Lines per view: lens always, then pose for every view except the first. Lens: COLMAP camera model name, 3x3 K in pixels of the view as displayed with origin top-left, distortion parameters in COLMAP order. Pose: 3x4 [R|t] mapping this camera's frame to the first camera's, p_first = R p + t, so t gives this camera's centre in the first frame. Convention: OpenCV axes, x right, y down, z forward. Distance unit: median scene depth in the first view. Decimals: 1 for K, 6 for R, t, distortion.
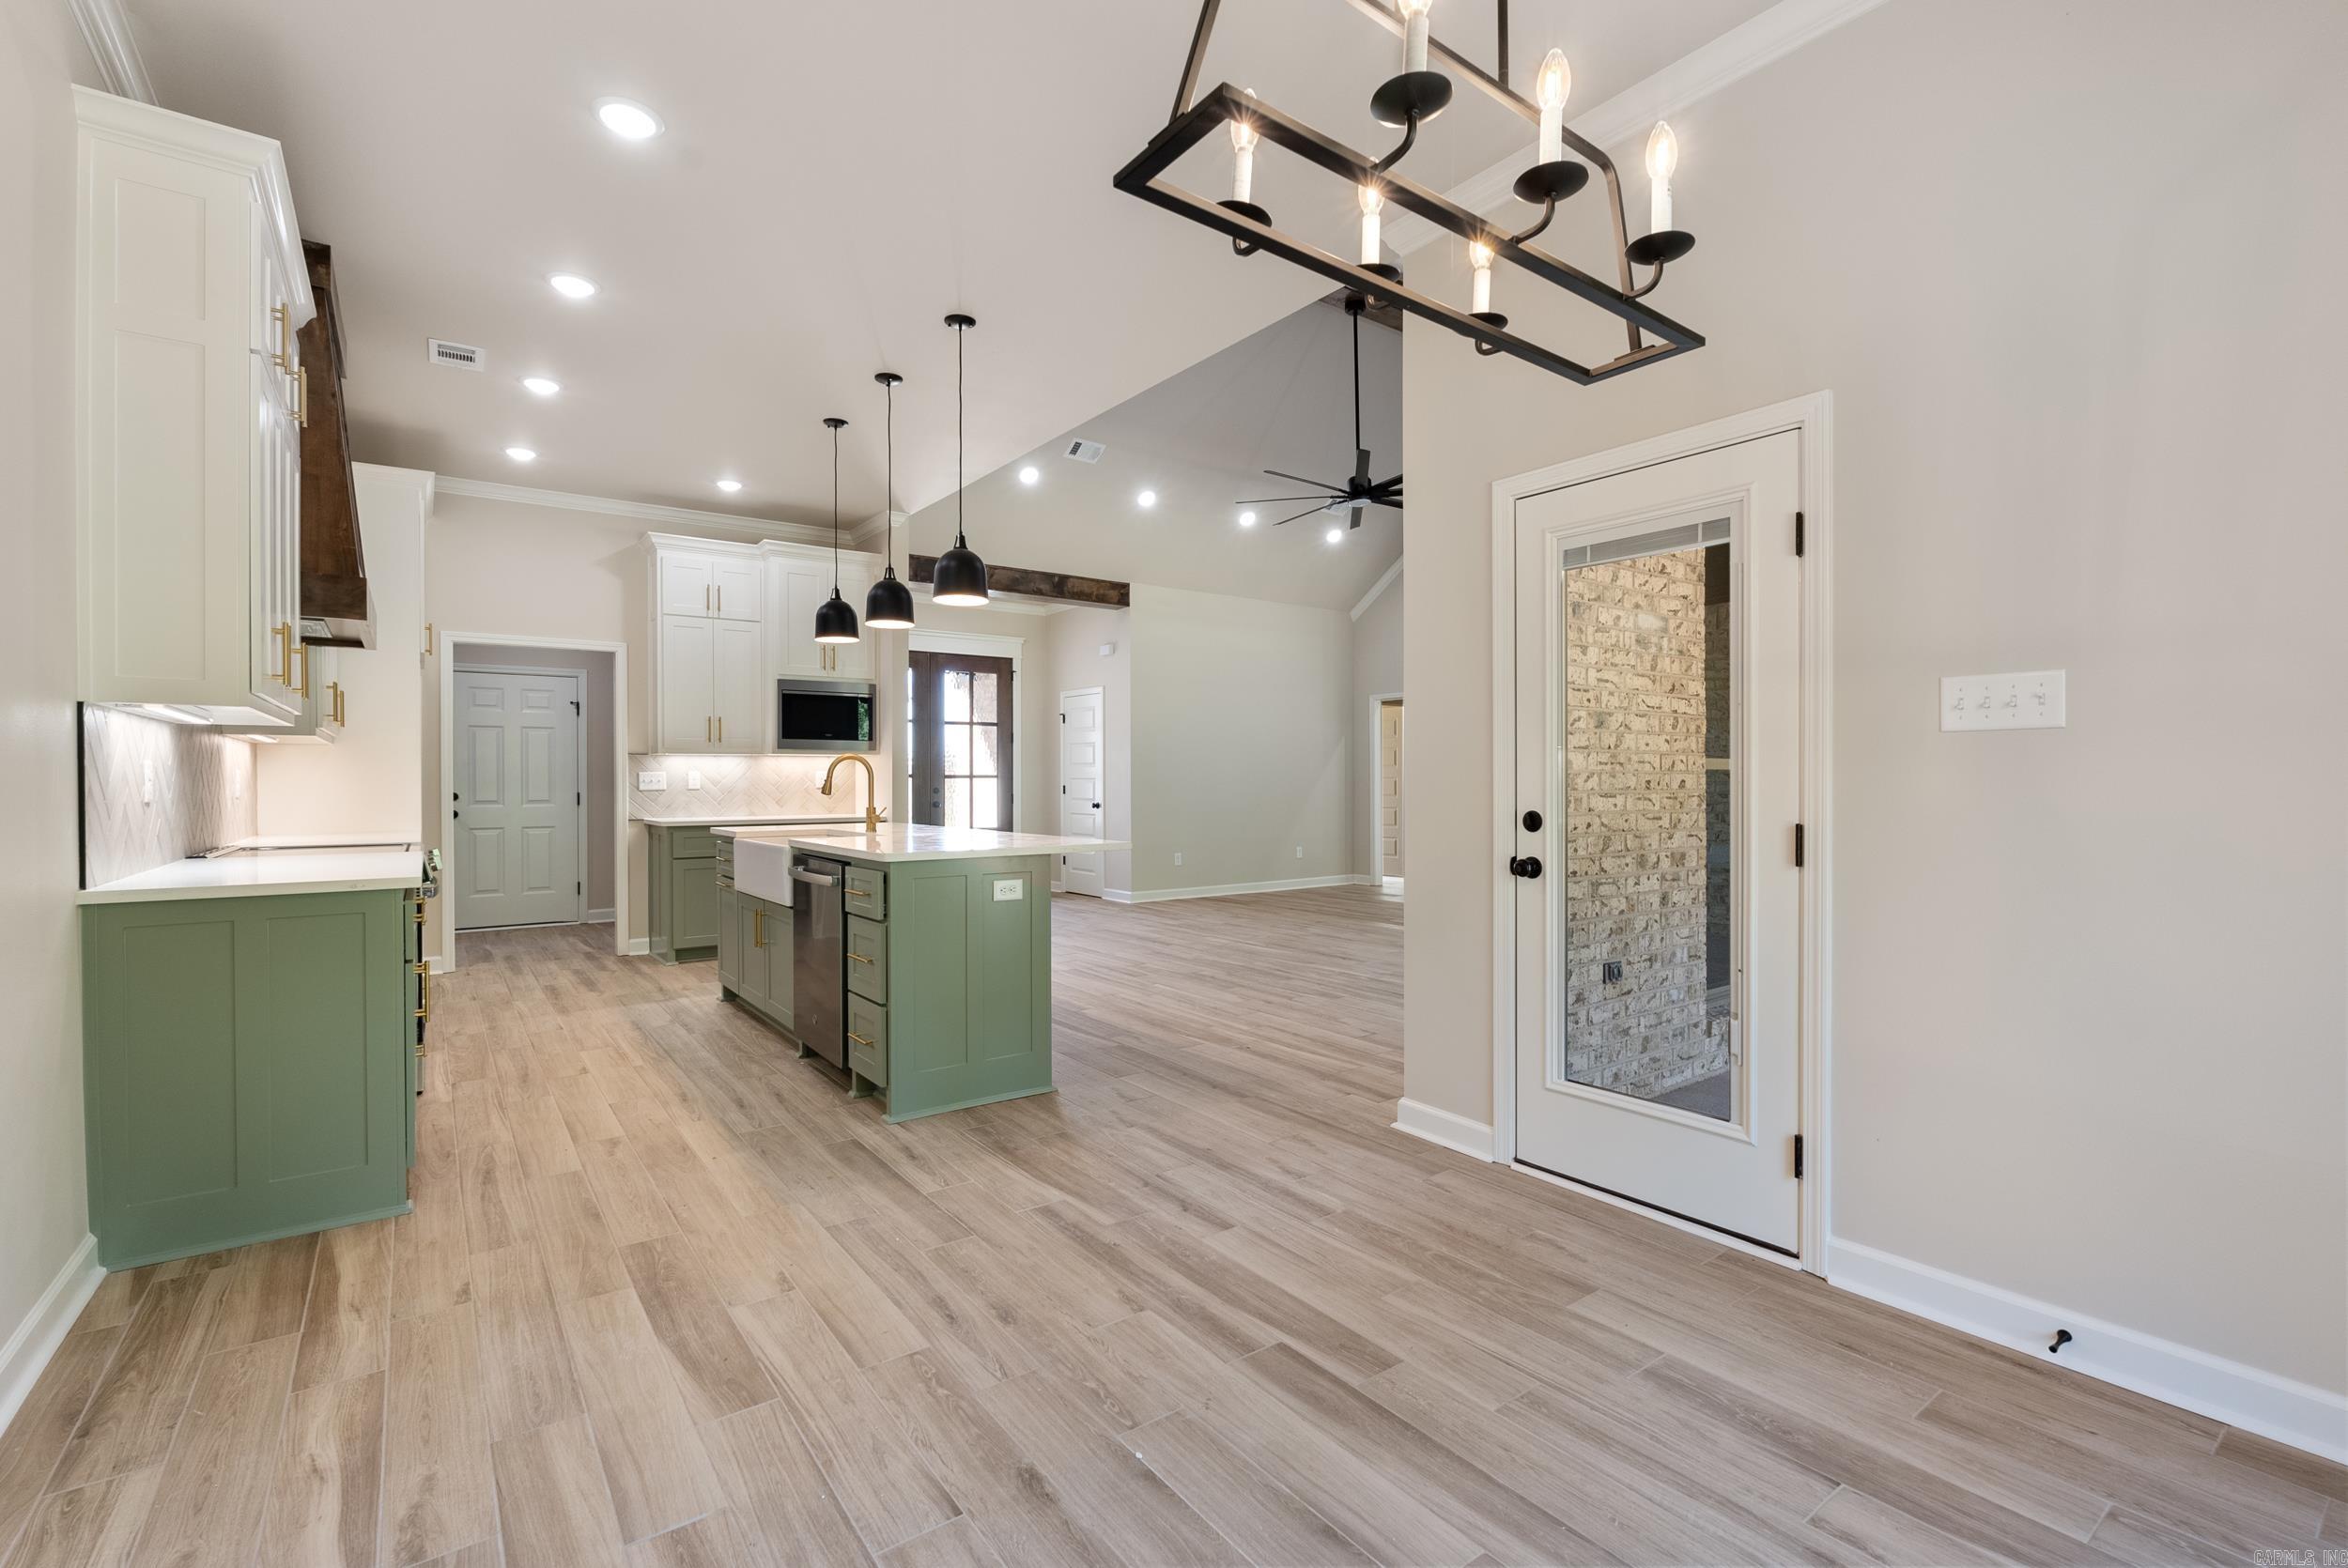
lens RADIAL K [[1032.2, 0, 1176.2], [0, 1032.2, 782.8], [0, 0, 1]] dist [-0.007433, 0.001035]
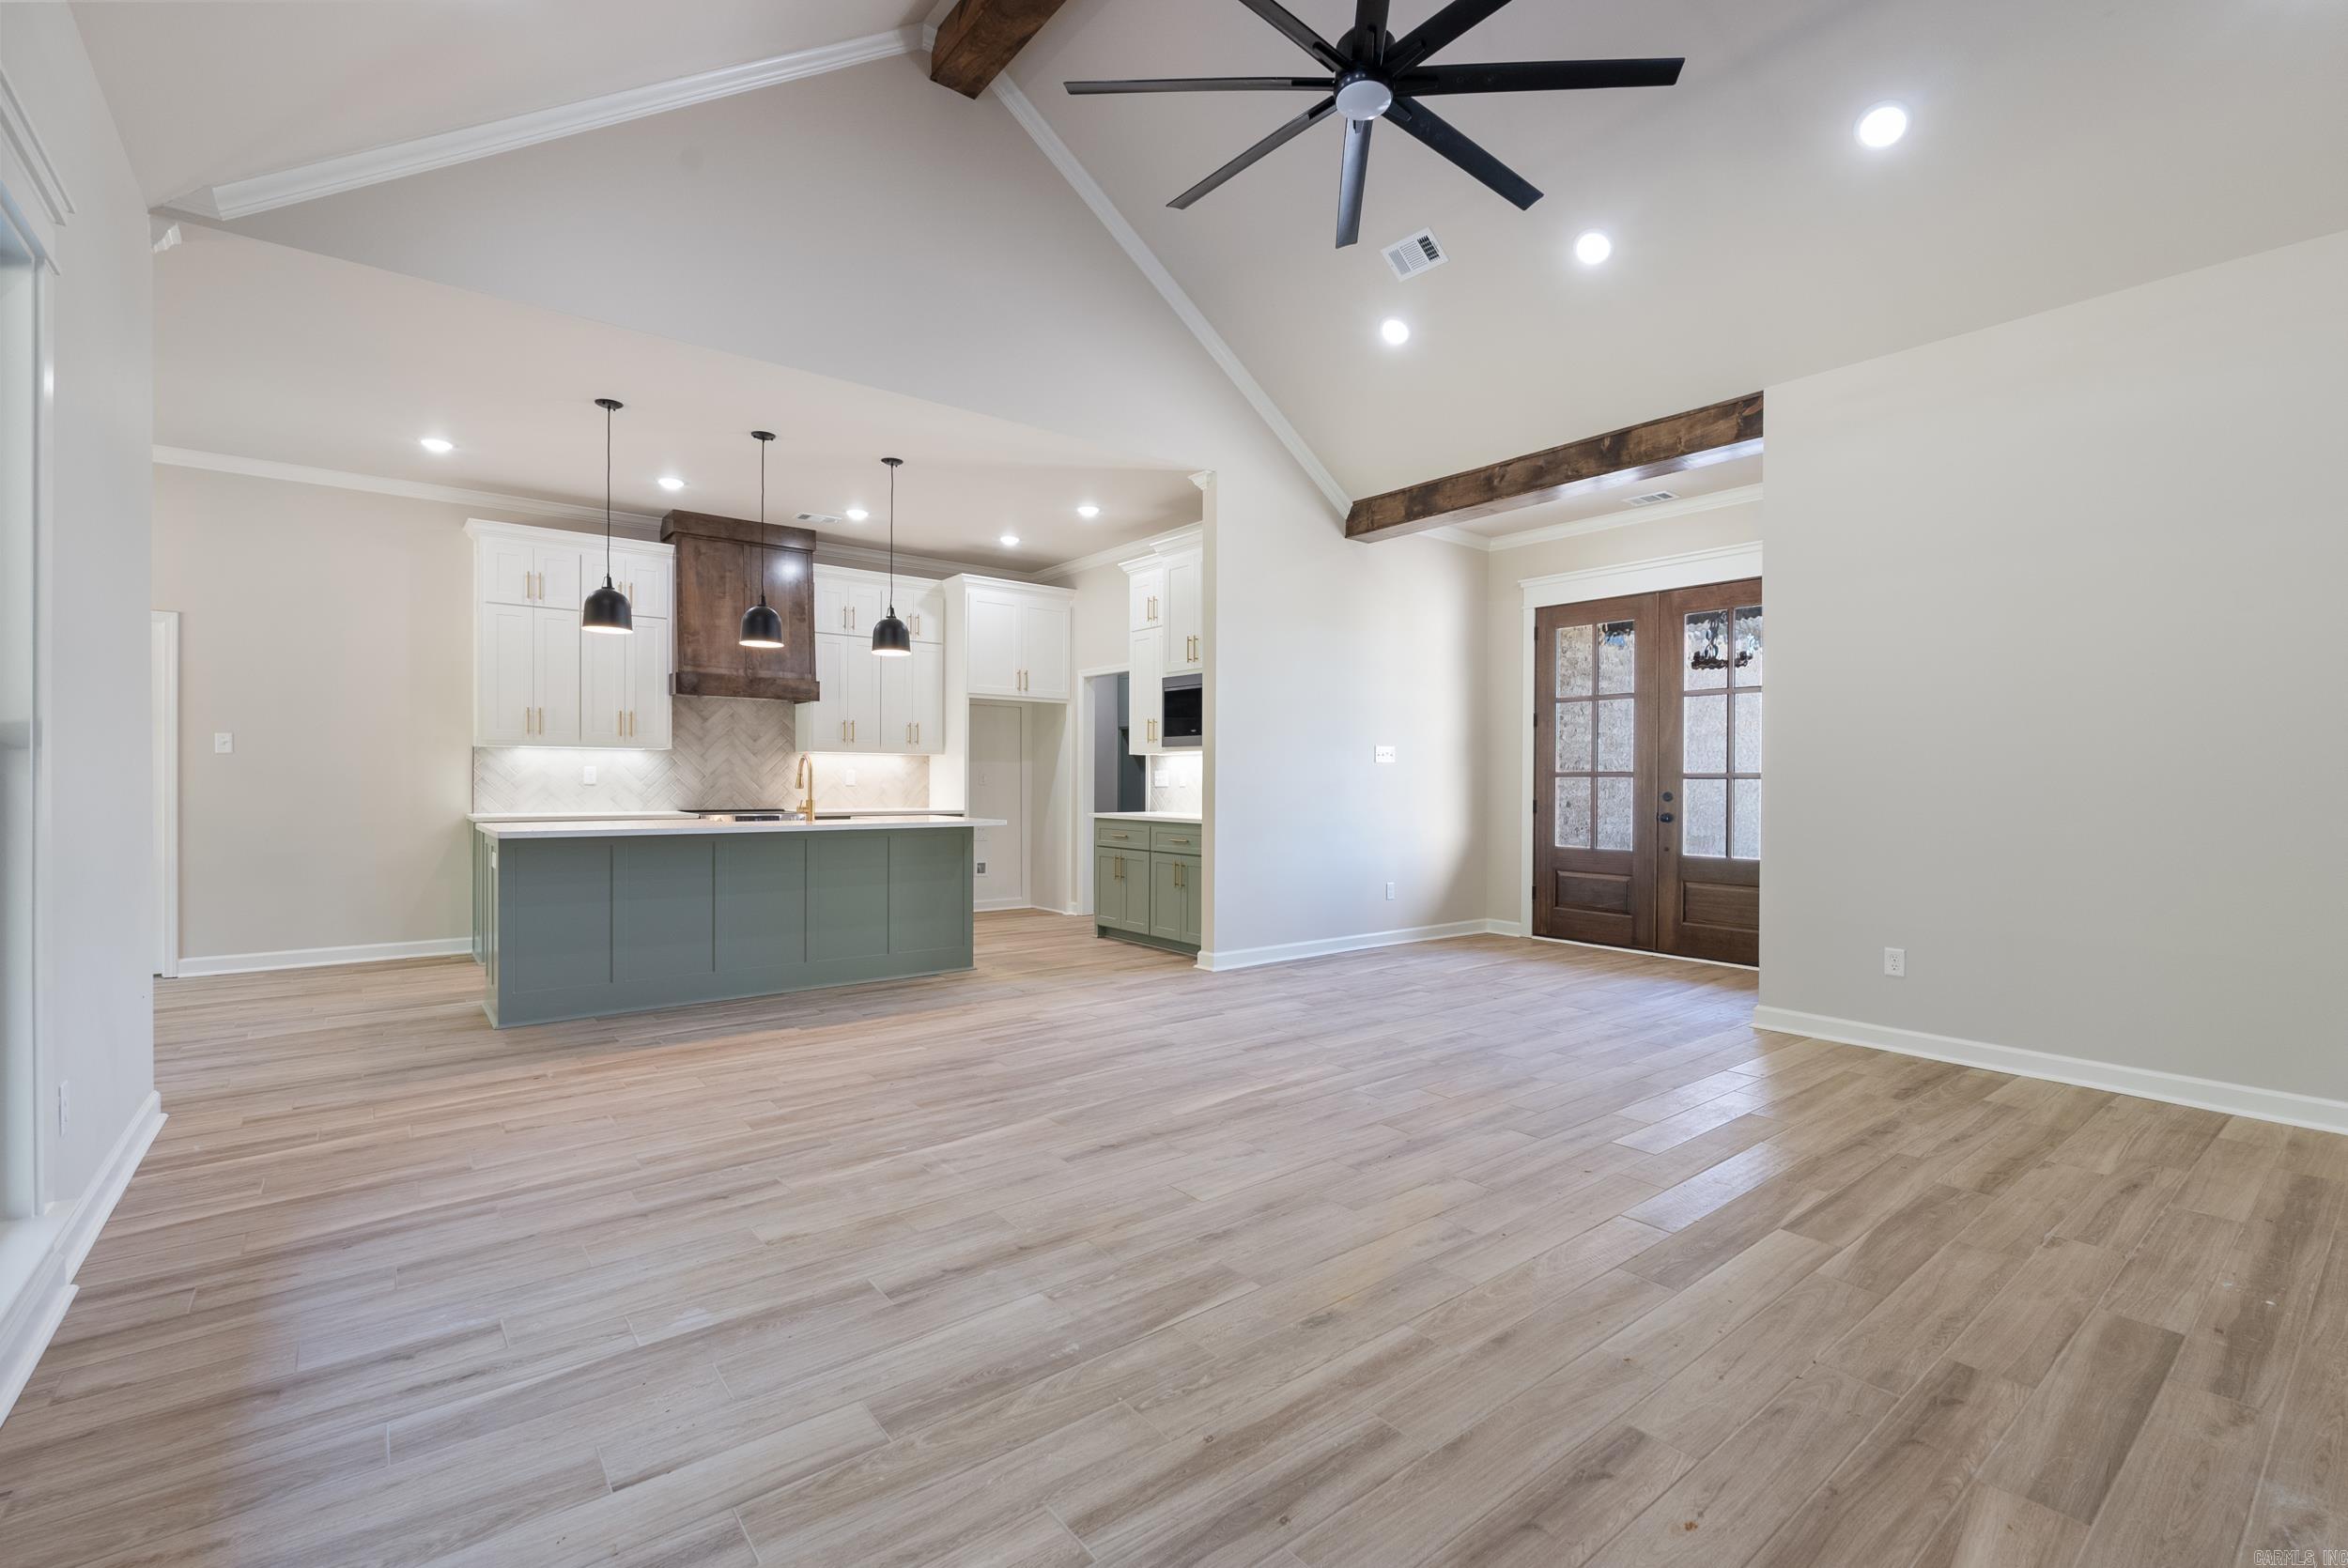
lens RADIAL K [[1032.2, 0, 1176.2], [0, 1032.2, 782.8], [0, 0, 1]] dist [-0.007433, 0.001035]
pose [[0.034117, 0.006278, -0.999398, 0.676995], [-0.008437, 0.999946, 0.005993, -0.004544], [0.999382, 0.008228, 0.034169, 1.059780]]
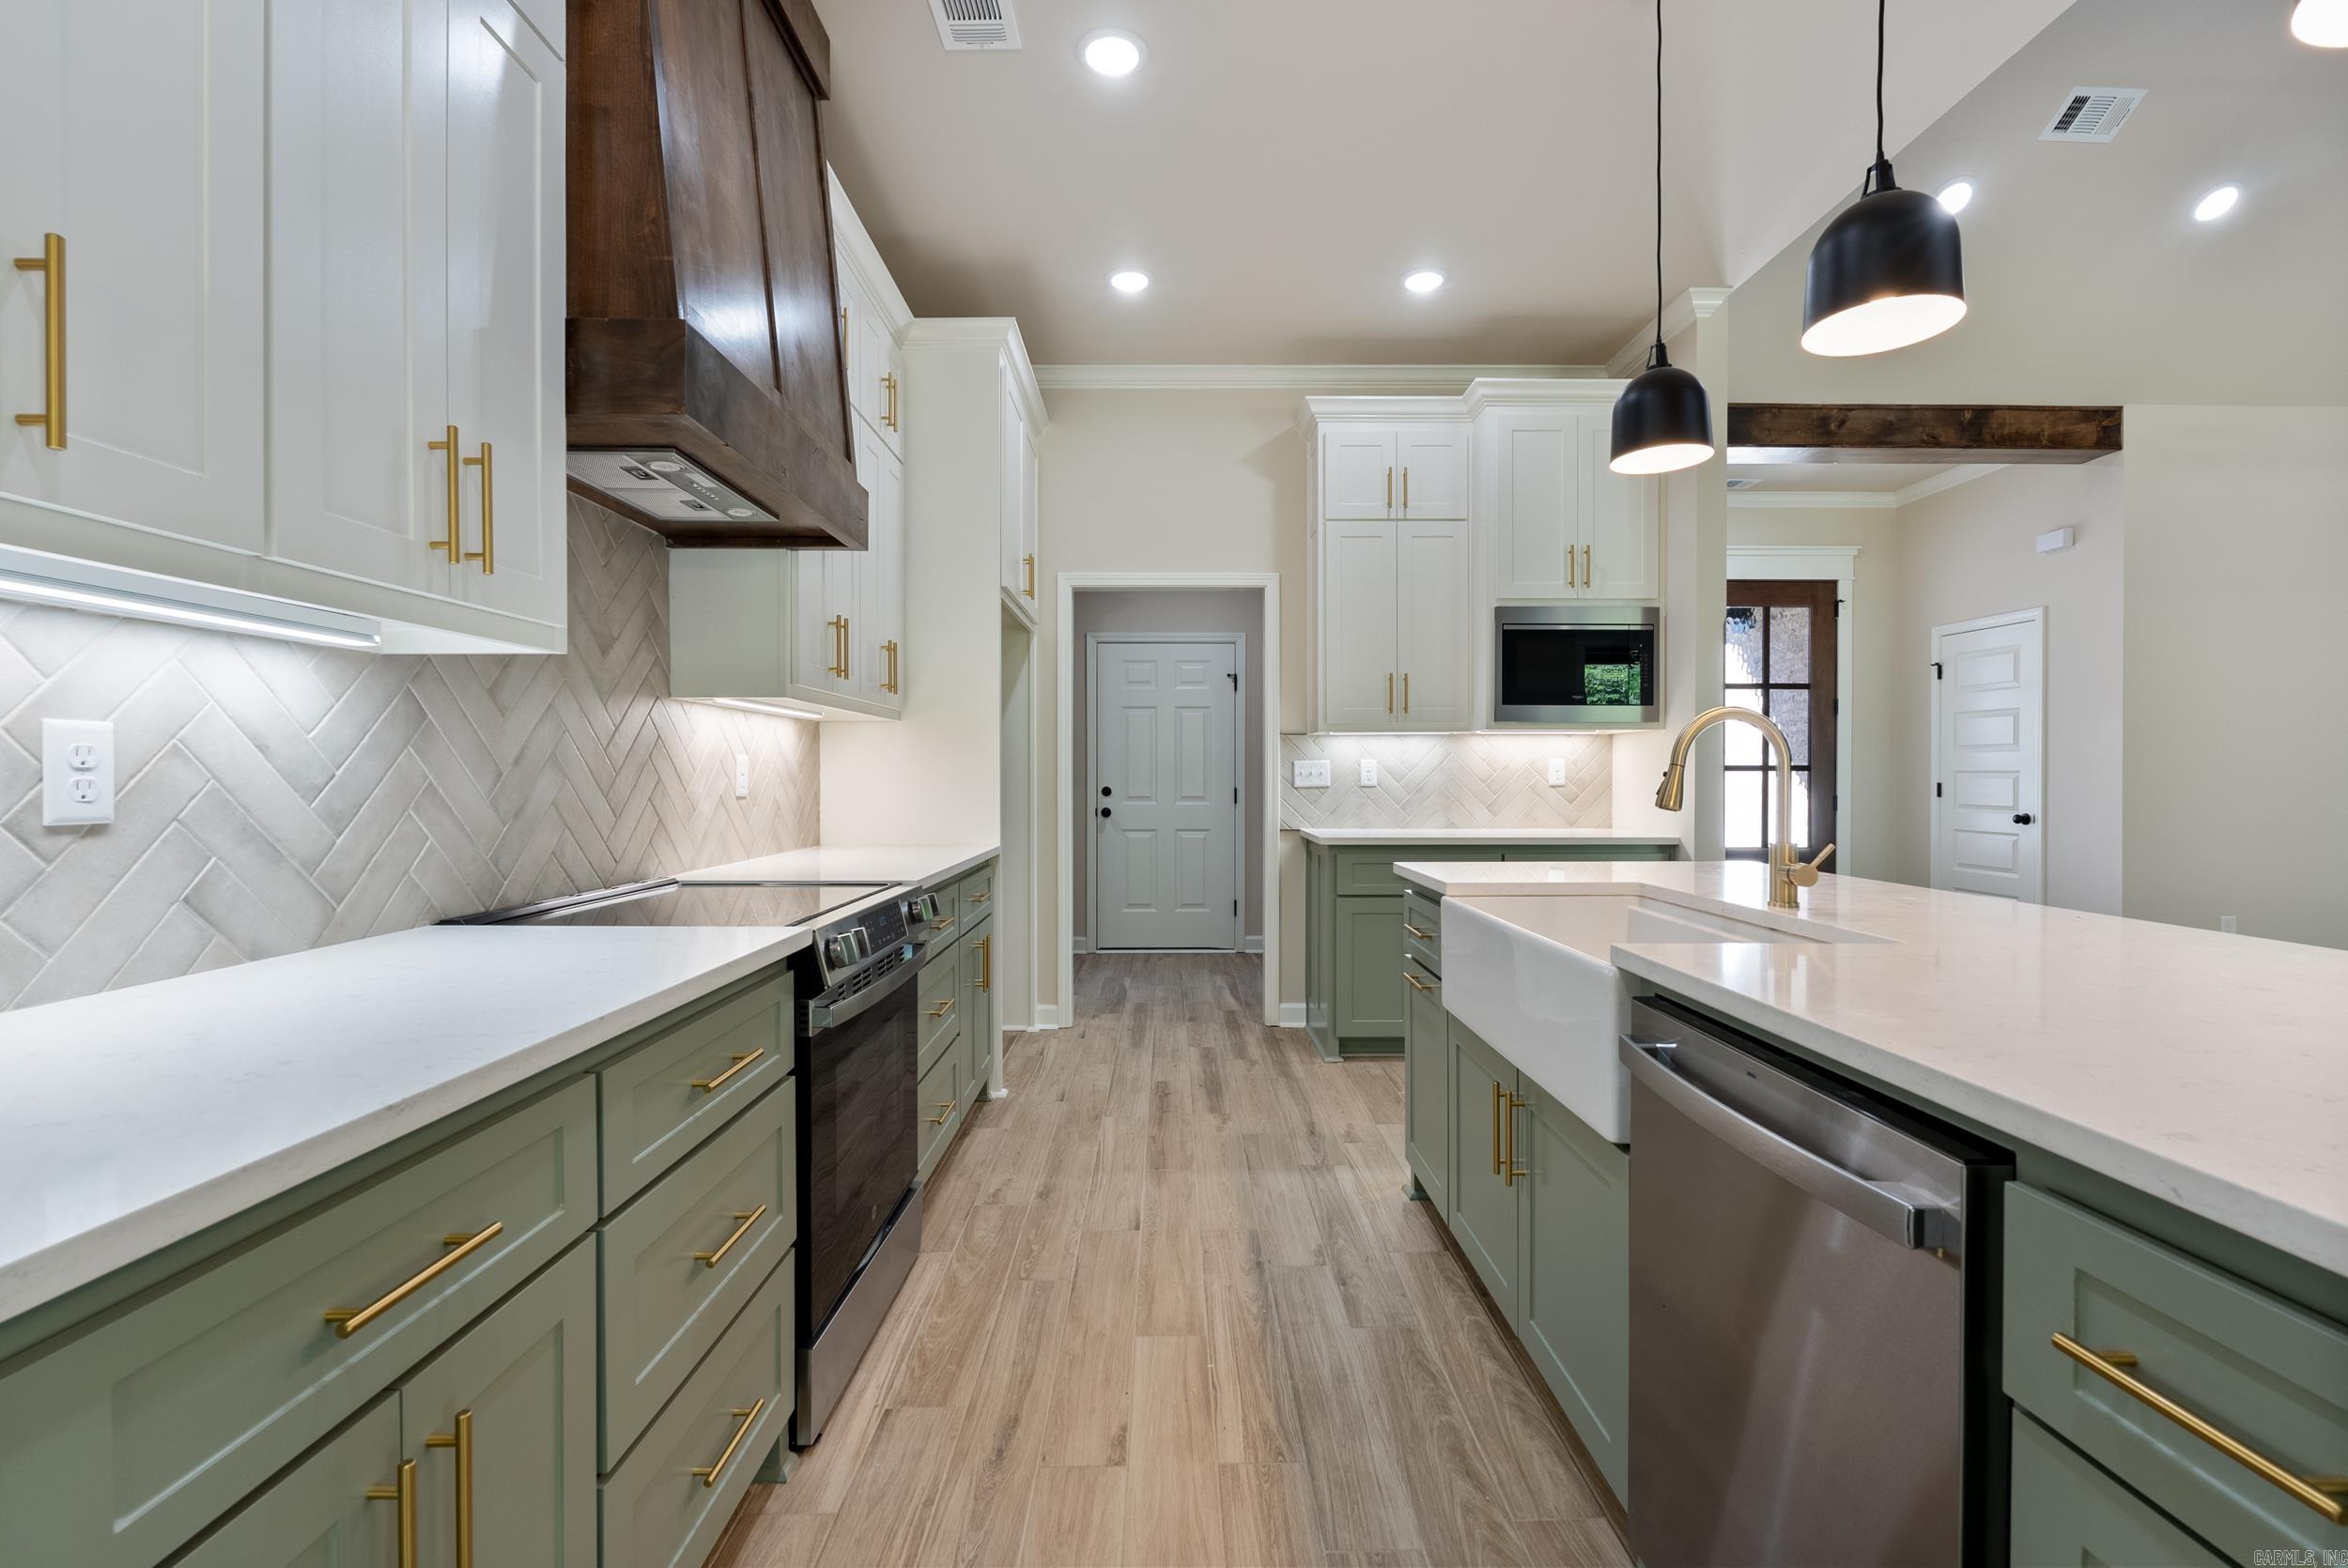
lens RADIAL K [[1033.5, 0, 1177.9], [0, 1033.5, 779.1], [0, 0, 1]] dist [-0.005687, 0.000483]
pose [[0.811573, 0.006451, -0.584215, -0.196566], [-0.004509, 0.999978, 0.004777, -0.001125], [0.584233, -0.001243, 0.811585, 0.427647]]
